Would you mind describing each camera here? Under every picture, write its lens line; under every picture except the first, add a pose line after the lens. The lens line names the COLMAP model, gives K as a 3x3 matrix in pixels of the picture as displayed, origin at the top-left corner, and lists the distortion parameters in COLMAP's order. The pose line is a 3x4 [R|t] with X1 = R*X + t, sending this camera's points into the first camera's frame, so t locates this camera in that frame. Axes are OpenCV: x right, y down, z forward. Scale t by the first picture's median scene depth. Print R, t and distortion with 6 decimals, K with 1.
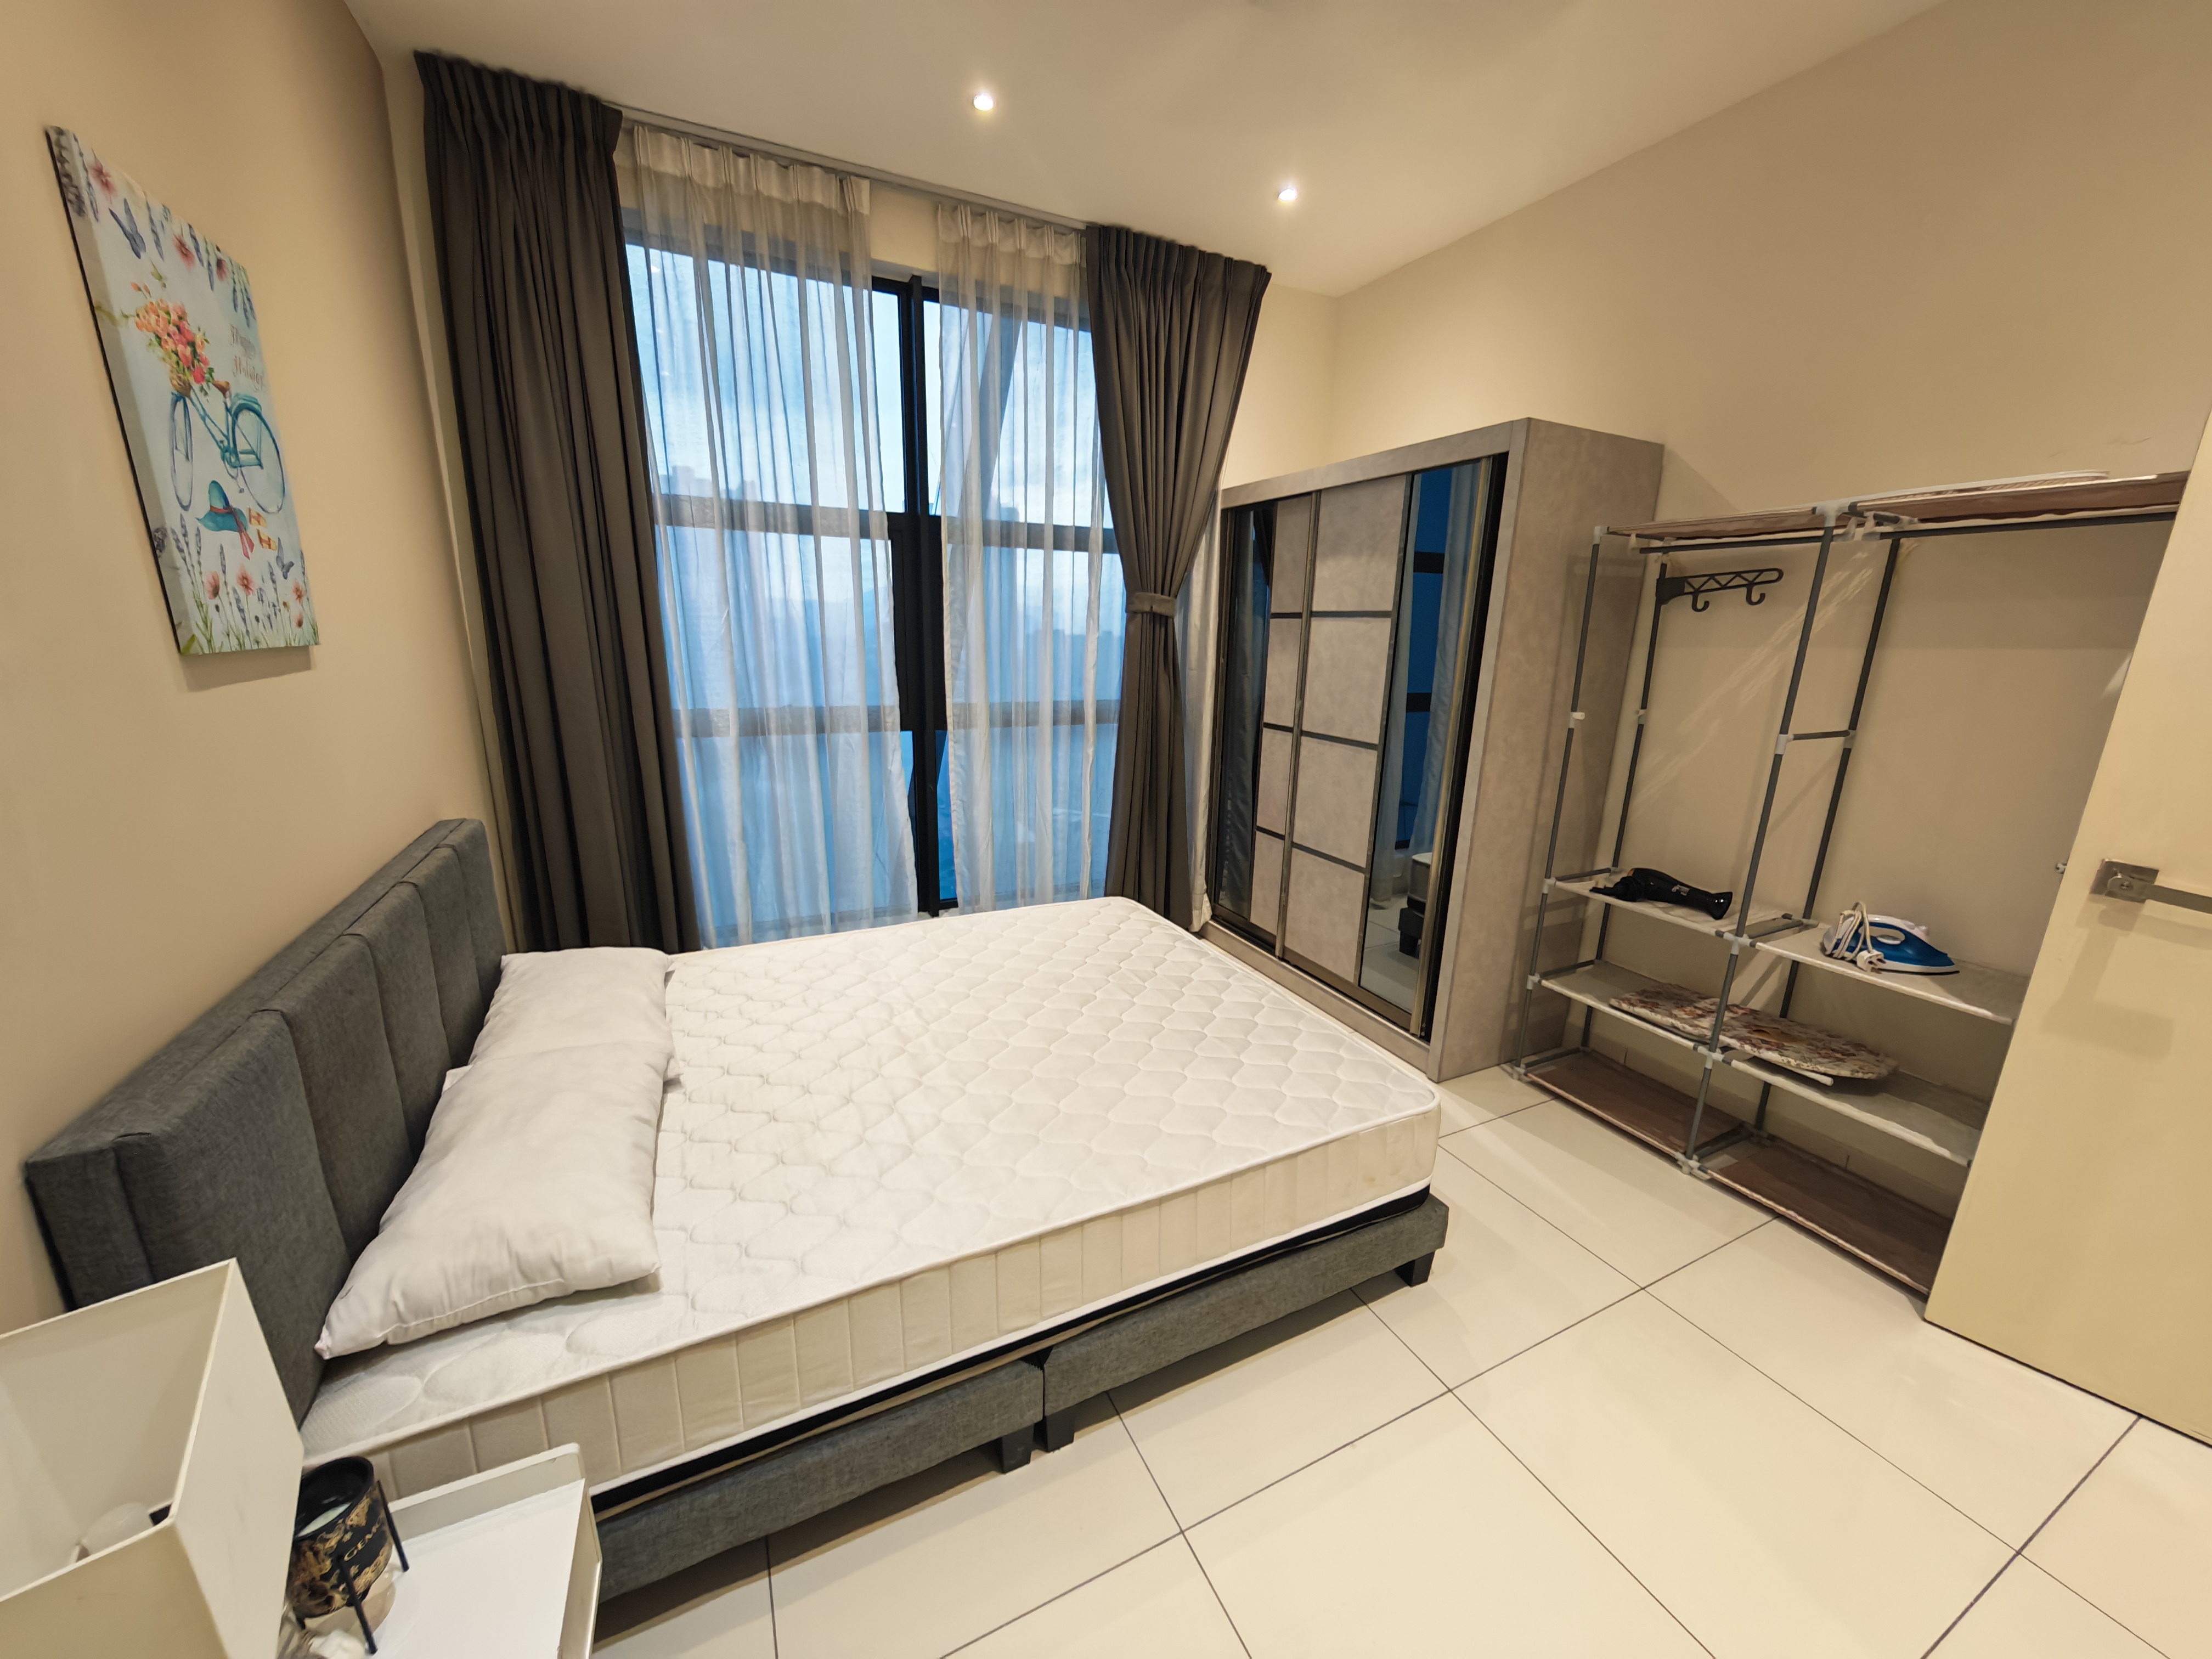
lens RADIAL K [[824.9, 0, 1107.8], [0, 824.9, 834.5], [0, 0, 1]] dist [-0.003734, 0.000456]
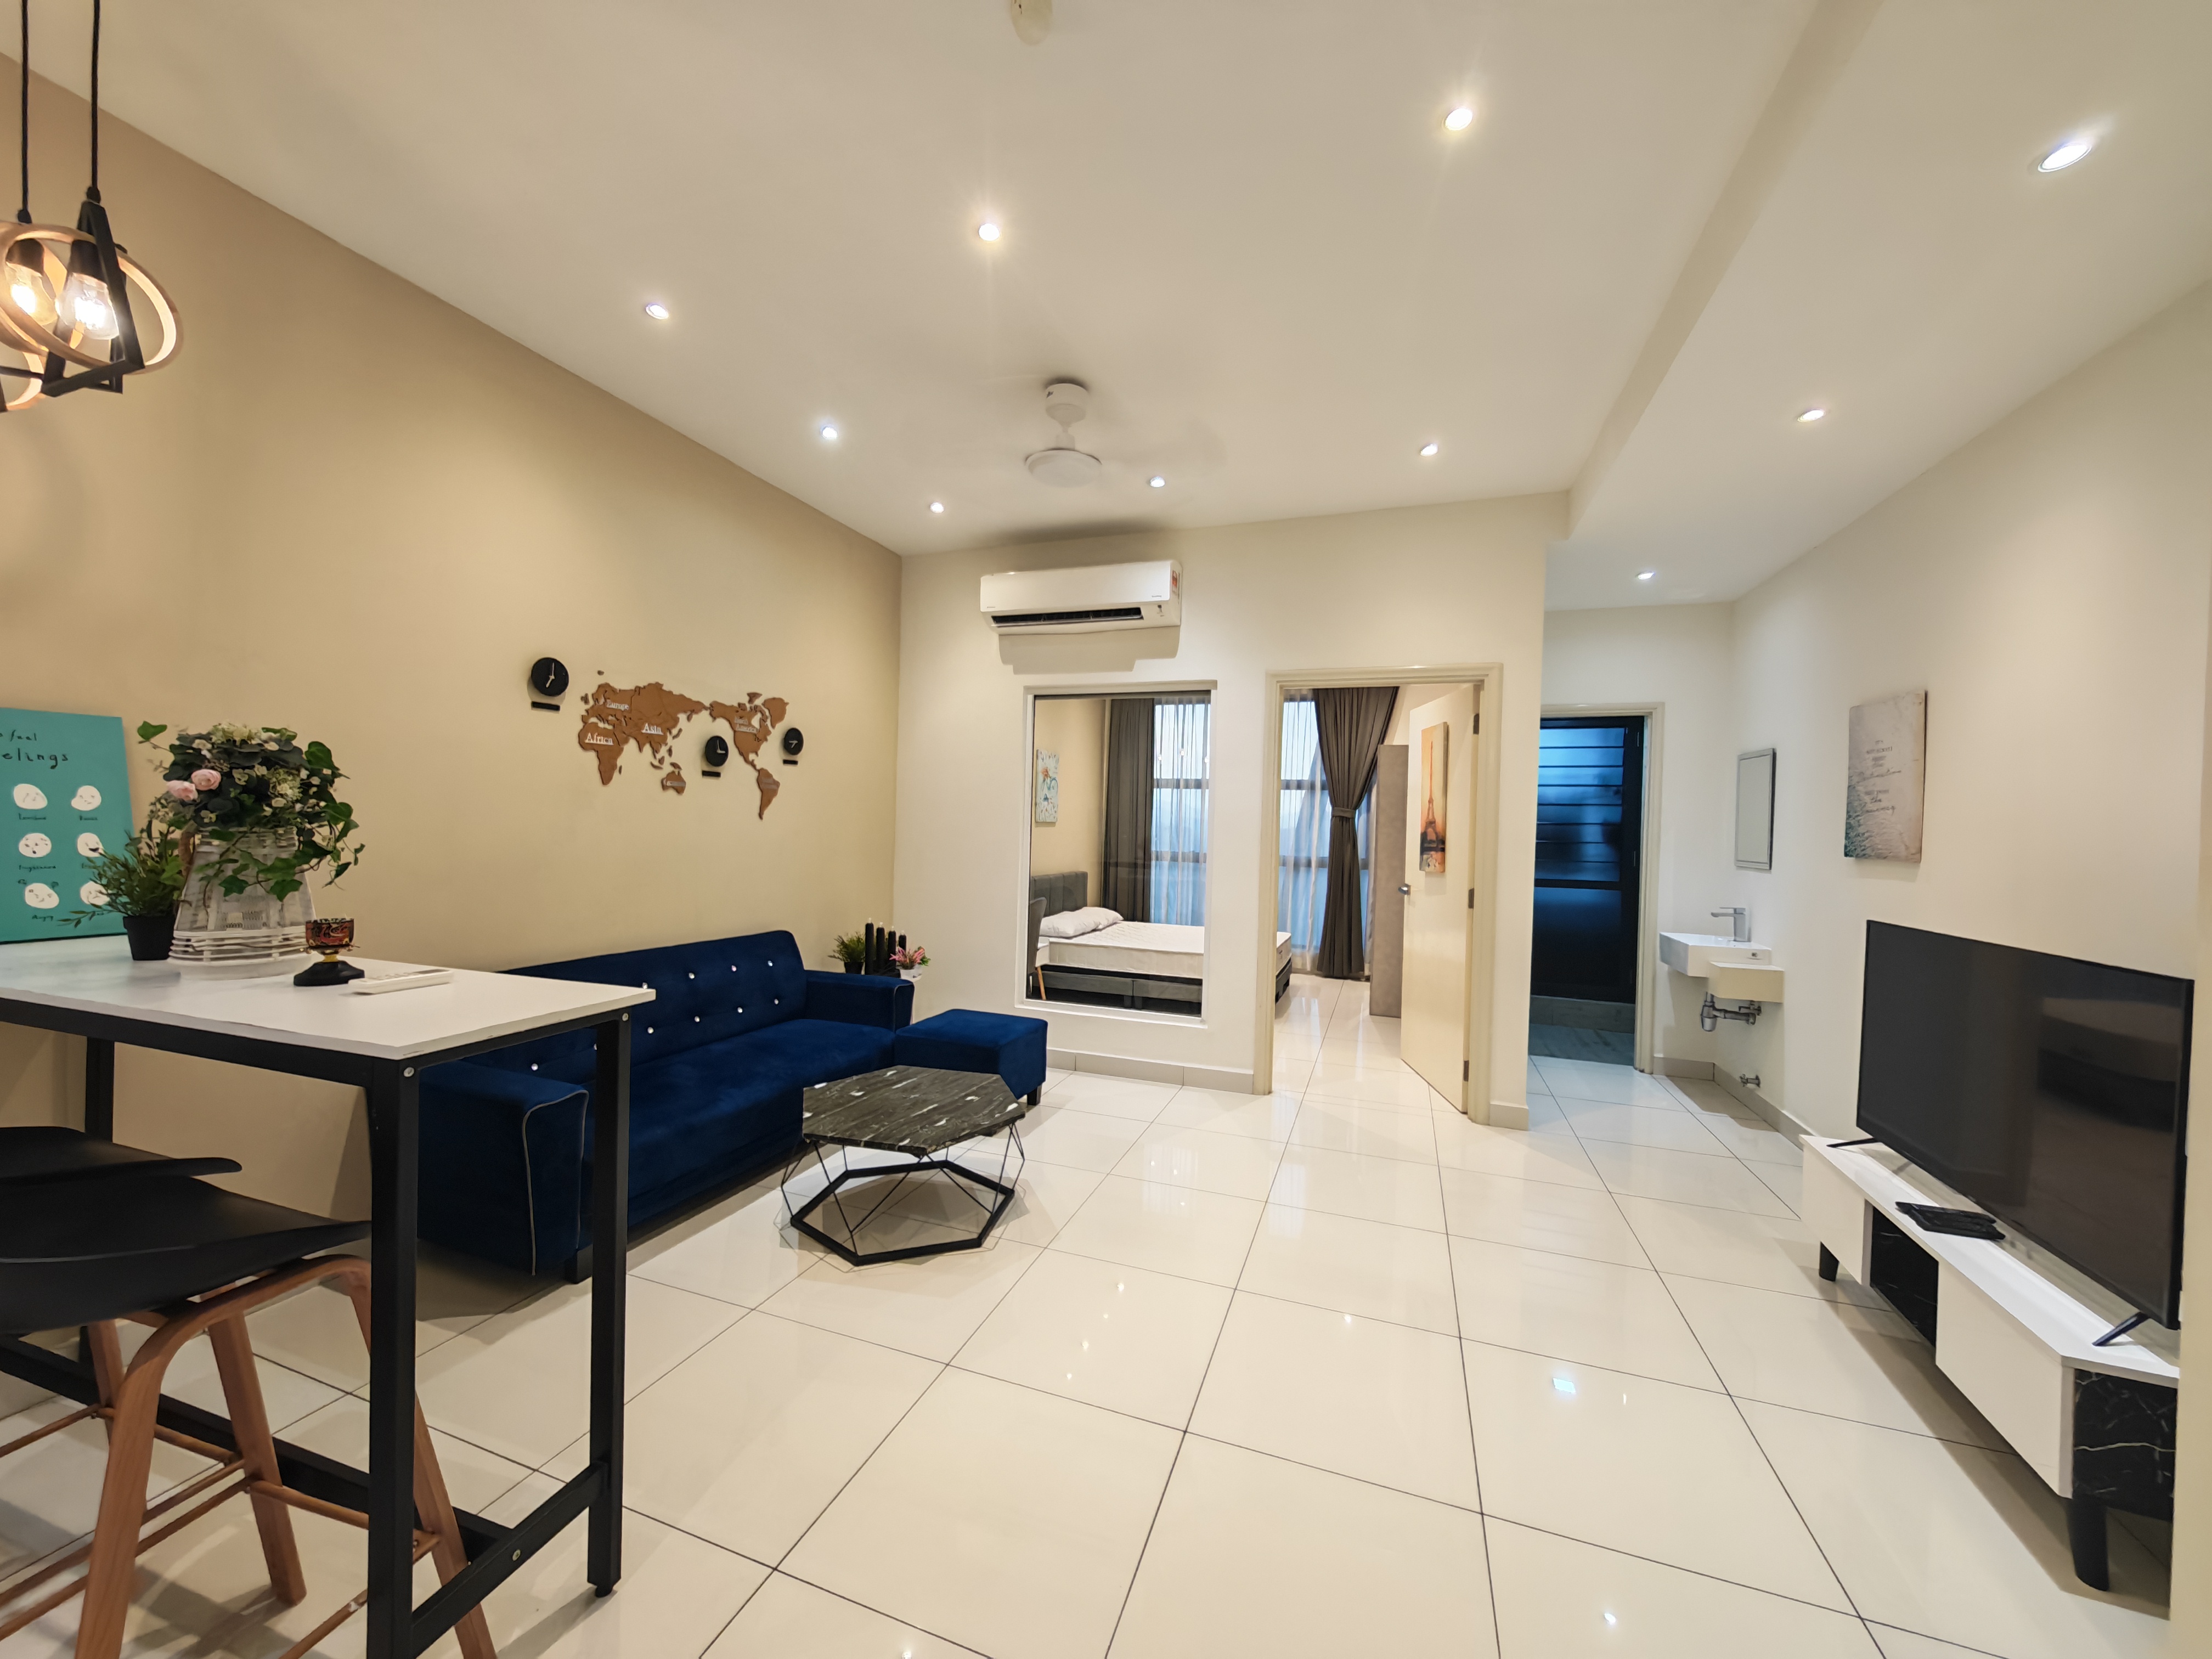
lens RADIAL K [[824.9, 0, 1101.9], [0, 824.9, 832.6], [0, 0, 1]] dist [-0.003734, 0.000456]
pose [[0.698452, 0.009121, -0.715599, 1.543736], [-0.187741, 0.967234, -0.170913, 0.349929], [0.690592, 0.253722, 0.677279, -1.194762]]
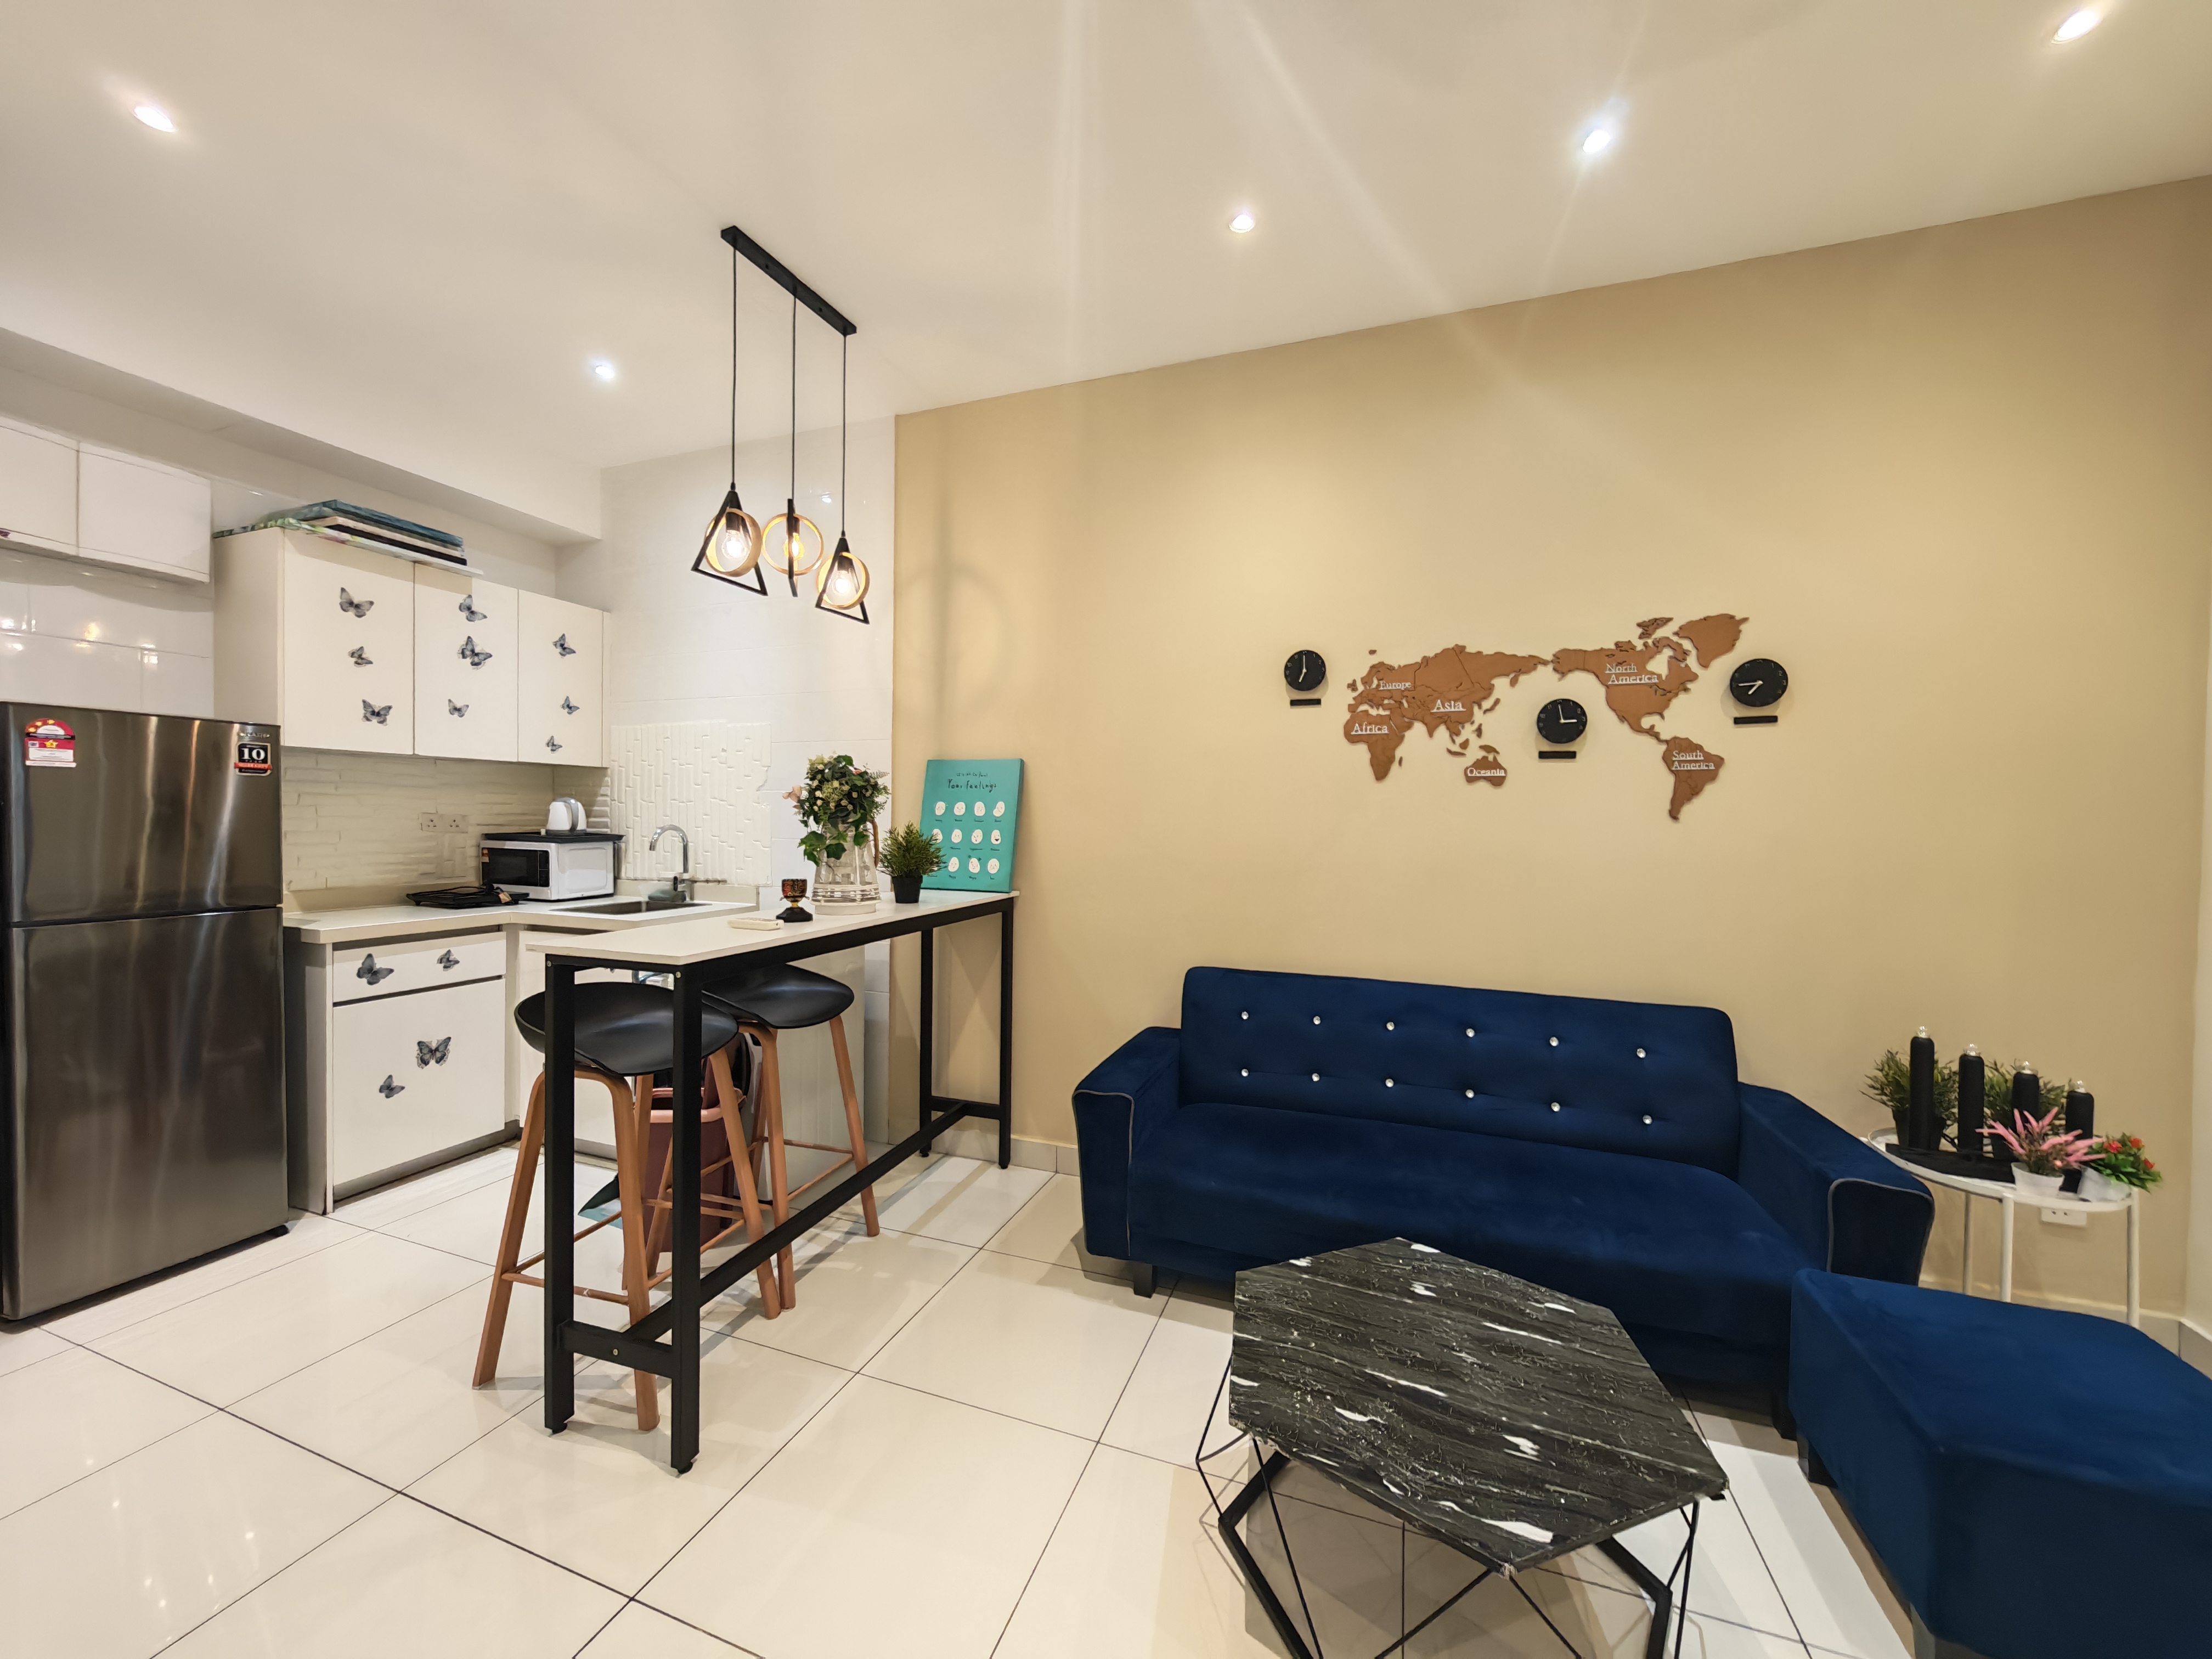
lens RADIAL K [[824.9, 0, 1101.9], [0, 824.9, 832.9], [0, 0, 1]] dist [-0.003734, 0.000456]
pose [[-0.720711, -0.014180, -0.693090, 1.143567], [-0.190712, 0.965269, 0.178563, 0.159943], [0.666487, 0.260873, -0.698385, -0.400888]]
